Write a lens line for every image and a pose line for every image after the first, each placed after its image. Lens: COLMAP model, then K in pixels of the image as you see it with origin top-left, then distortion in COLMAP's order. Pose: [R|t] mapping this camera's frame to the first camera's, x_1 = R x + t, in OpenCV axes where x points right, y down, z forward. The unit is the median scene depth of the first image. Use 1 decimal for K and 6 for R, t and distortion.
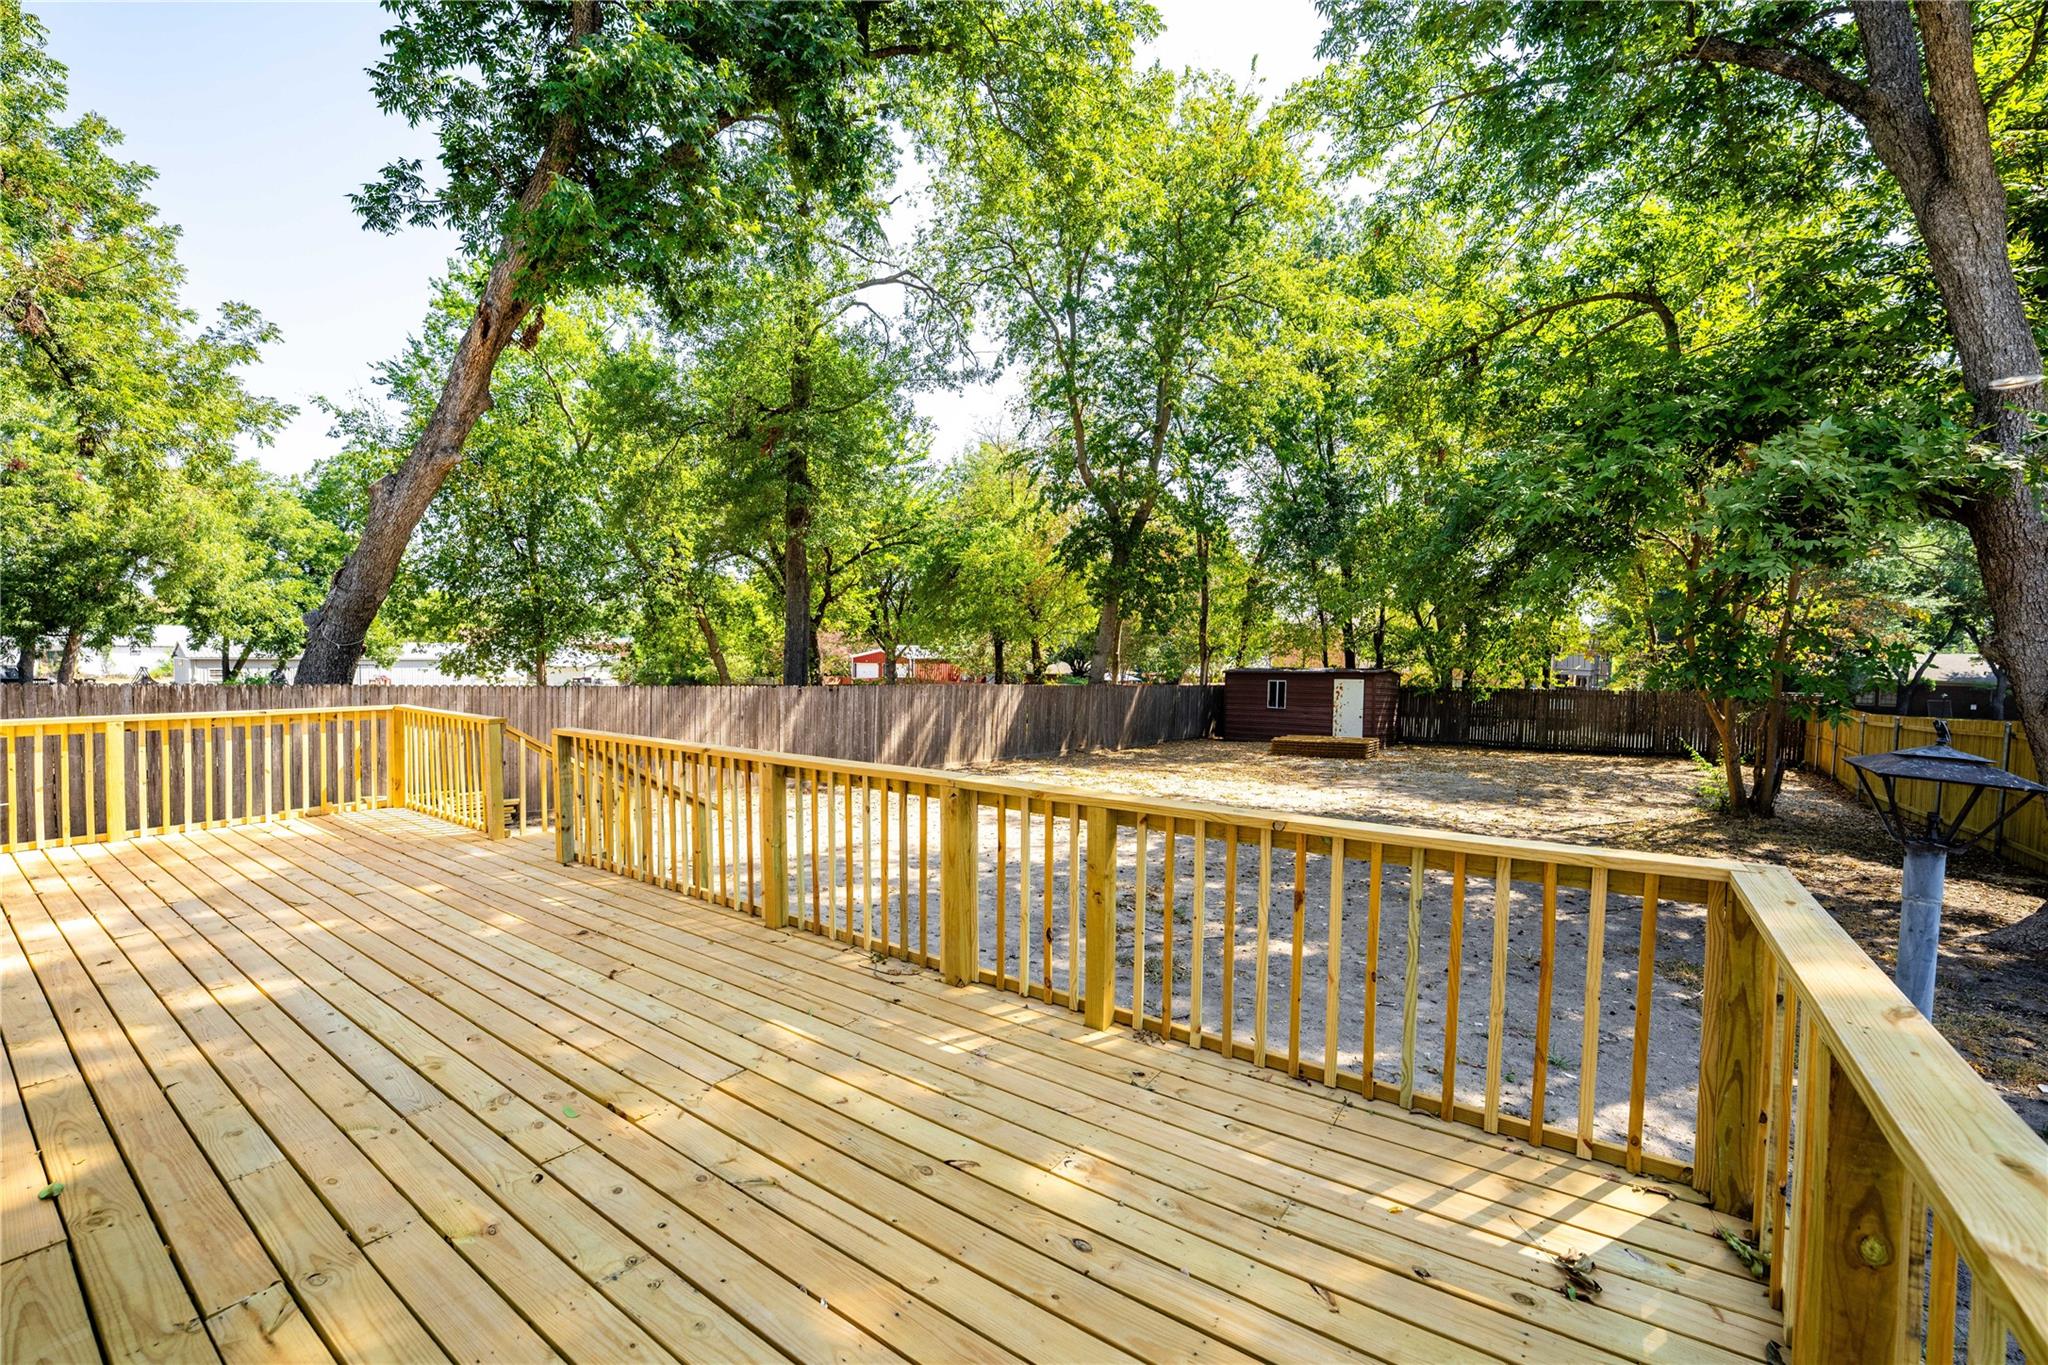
lens RADIAL K [[819.4, 0, 1020.2], [0, 819.4, 678.6], [0, 0, 1]] dist [-0.003712, -0.000313]
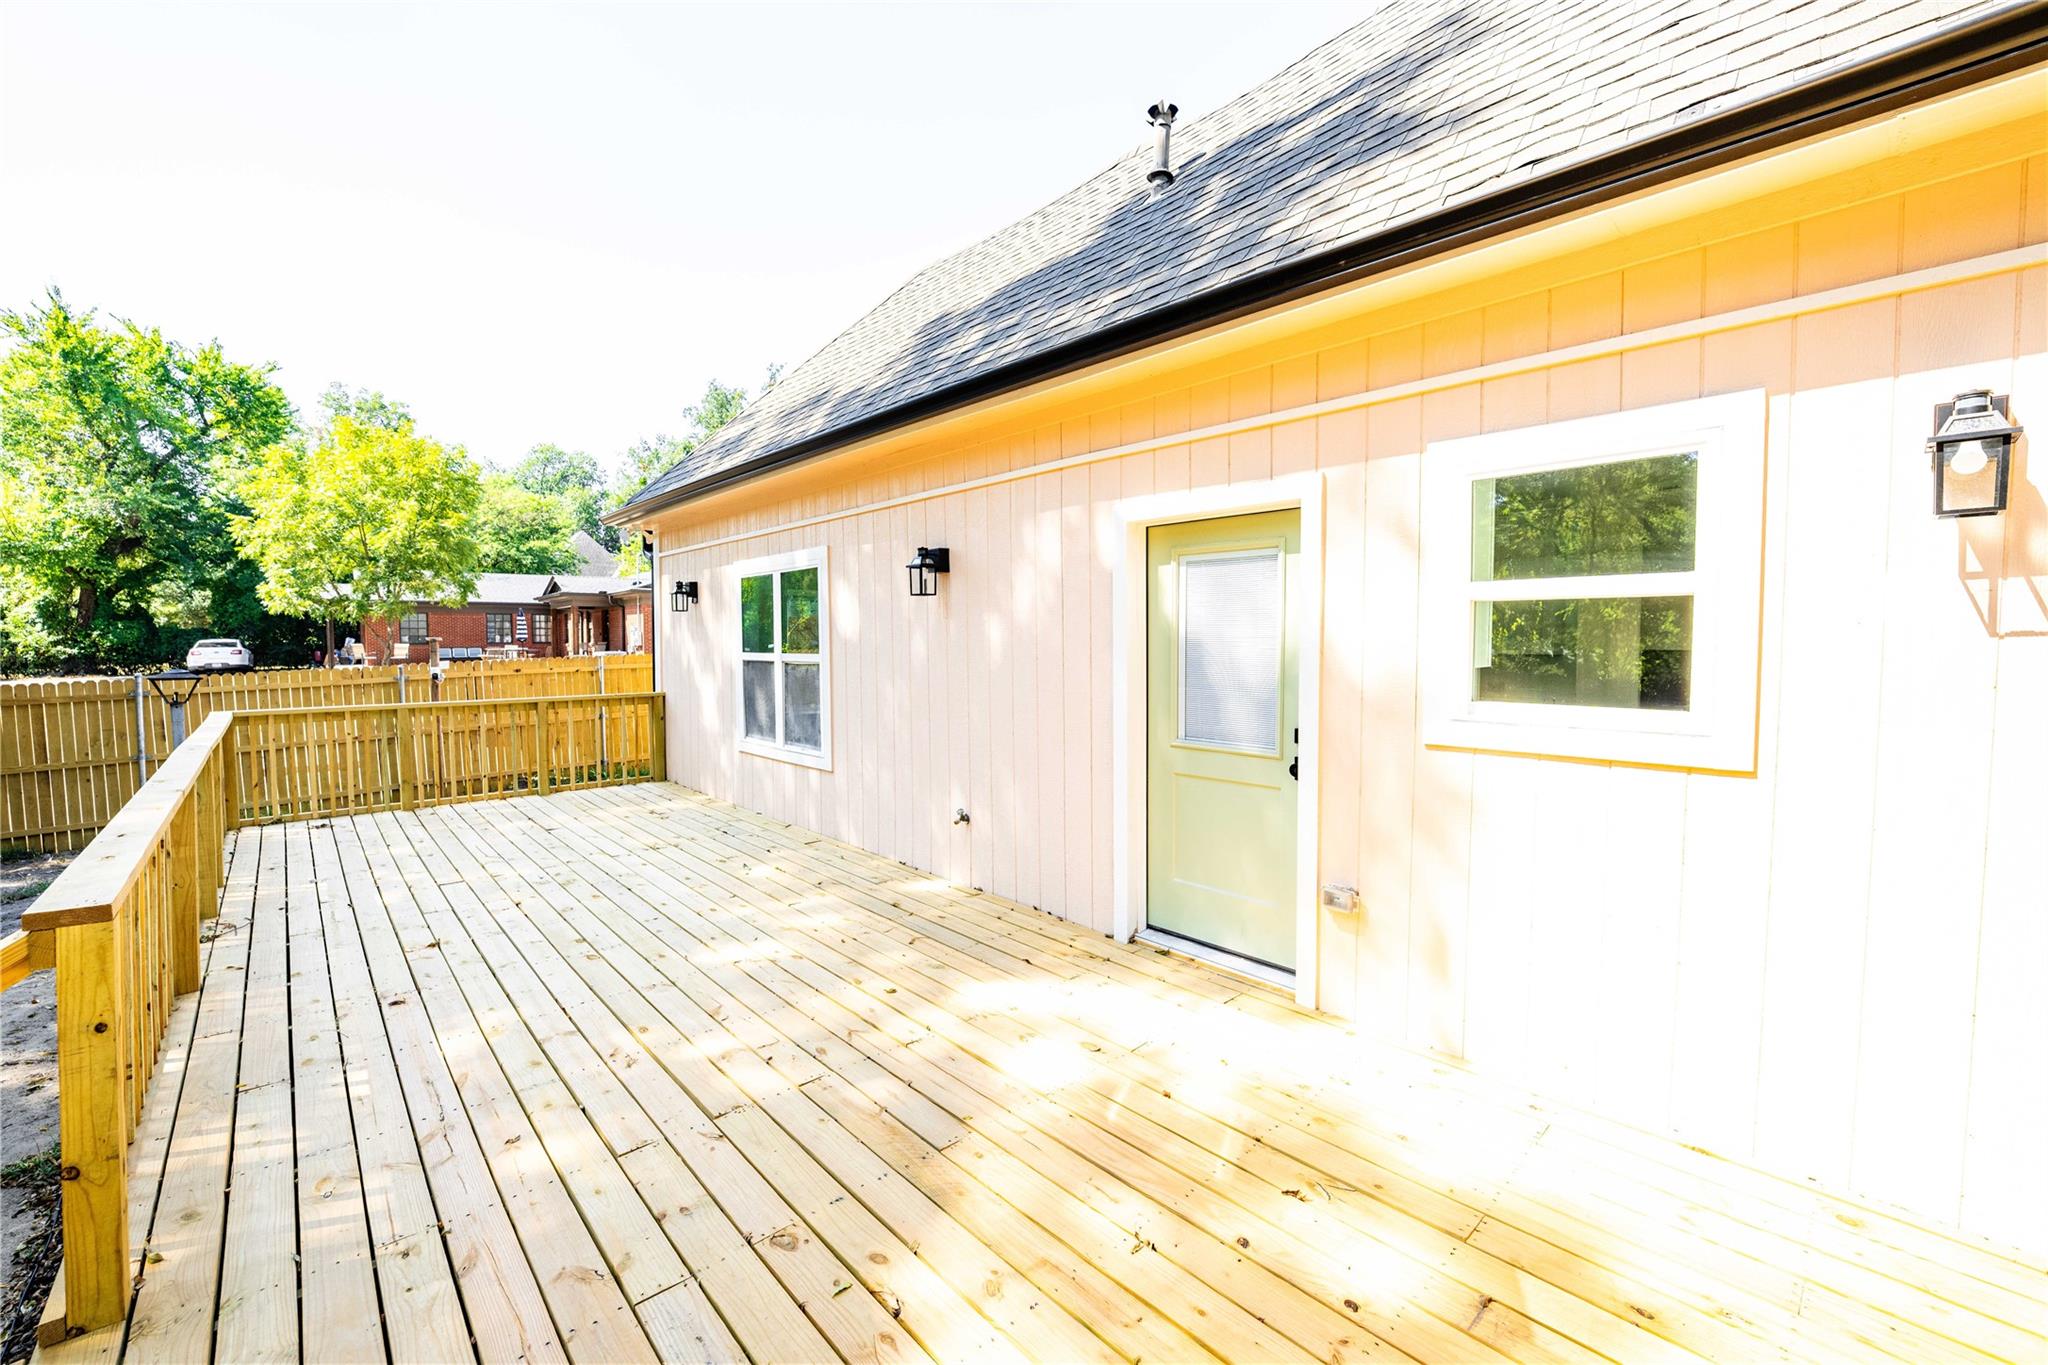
lens RADIAL K [[819.4, 0, 1024.7], [0, 819.4, 673.8], [0, 0, 1]] dist [-0.003712, -0.000313]
pose [[-0.976473, -0.007983, 0.215492, -1.509716], [0.008038, 0.997273, 0.073366, -0.066677], [-0.215490, 0.073372, -0.973746, 1.884131]]
